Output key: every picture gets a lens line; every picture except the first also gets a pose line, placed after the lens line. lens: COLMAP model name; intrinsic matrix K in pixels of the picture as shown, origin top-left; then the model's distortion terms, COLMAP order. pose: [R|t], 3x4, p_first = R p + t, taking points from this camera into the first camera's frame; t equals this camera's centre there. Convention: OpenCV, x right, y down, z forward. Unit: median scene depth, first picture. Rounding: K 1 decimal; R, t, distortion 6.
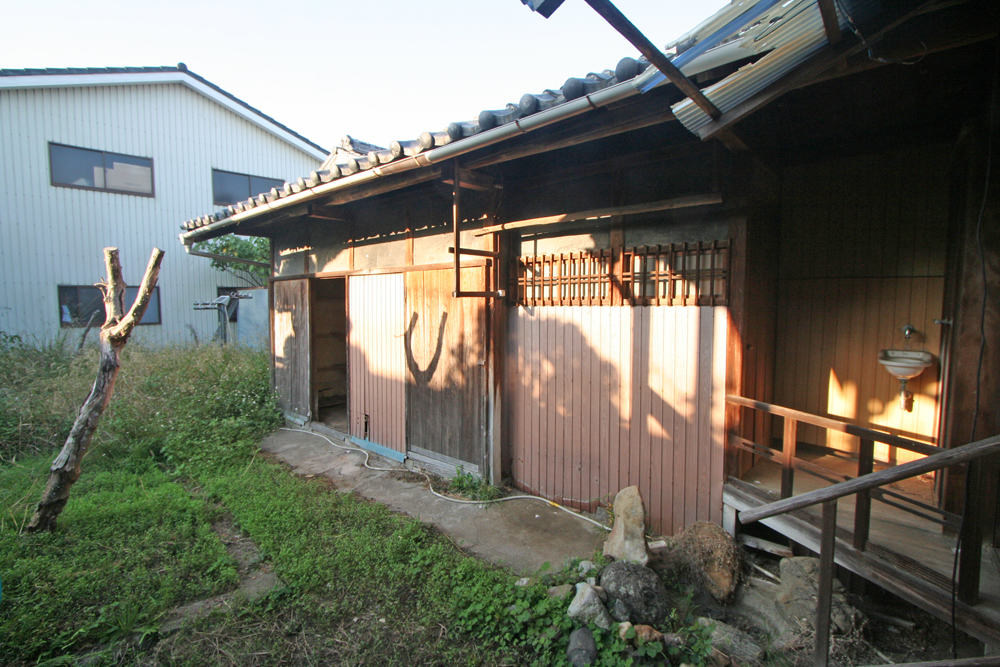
lens RADIAL K [[461.2, 0, 496.1], [0, 461.2, 331.9], [0, 0, 1]] dist [-0.017578, -0.000006]
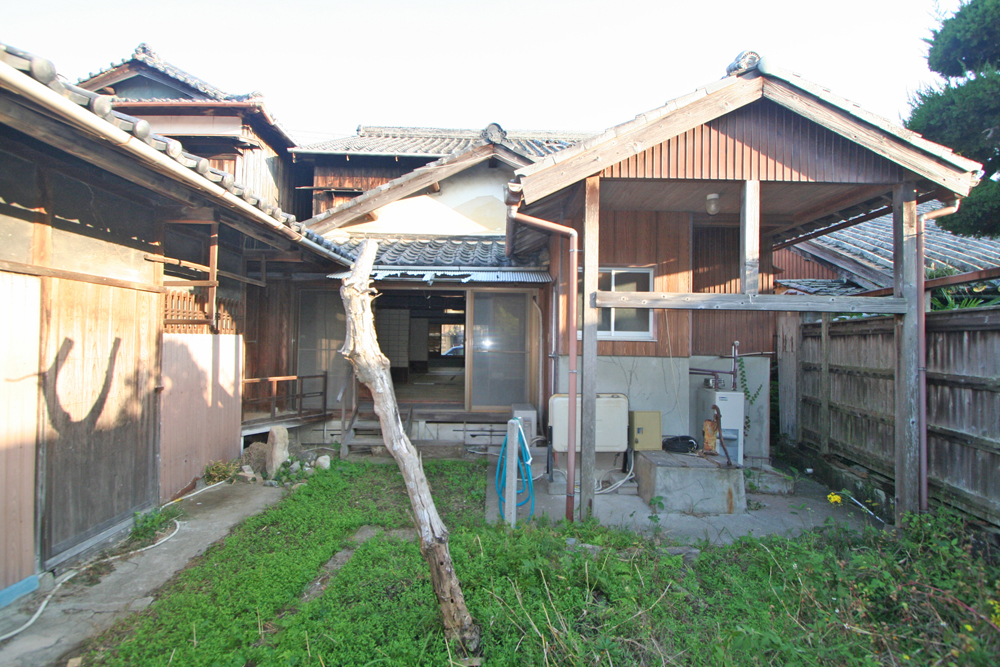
lens RADIAL K [[461.2, 0, 496.1], [0, 461.2, 331.9], [0, 0, 1]] dist [-0.017578, -0.000006]
pose [[-0.685371, 0.010949, 0.728112, -1.075426], [0.040613, 0.998905, 0.023208, -0.041442], [-0.727061, 0.045477, -0.685065, 0.974886]]
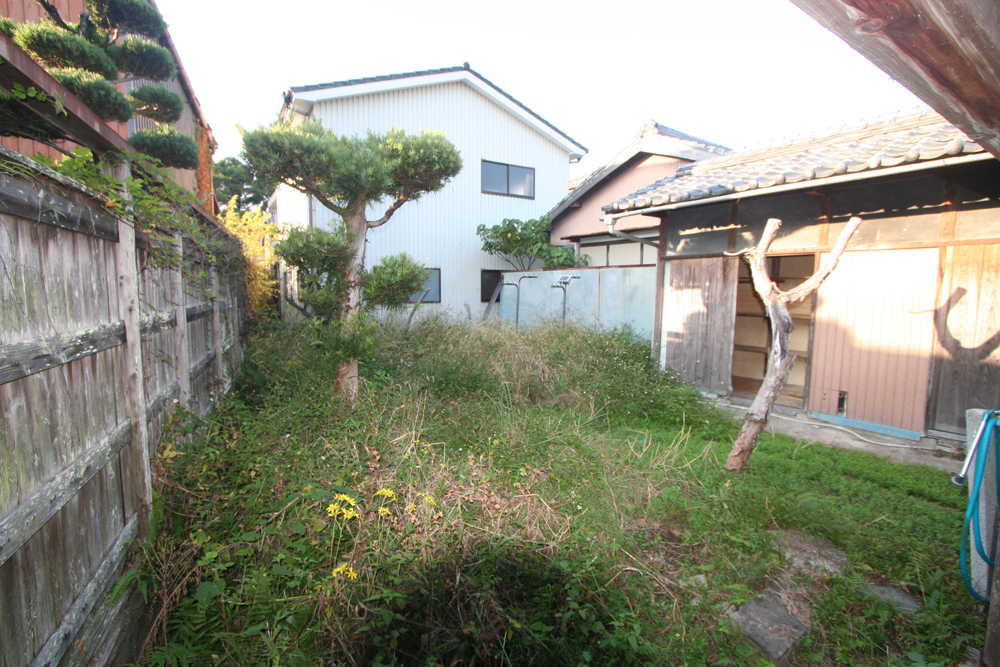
lens RADIAL K [[461.2, 0, 496.1], [0, 461.2, 331.9], [0, 0, 1]] dist [-0.017578, -0.000006]
pose [[0.973548, 0.033742, -0.225977, -0.891305], [-0.028656, 0.999258, 0.025754, 0.053837], [0.226678, -0.018597, 0.973792, -0.153082]]
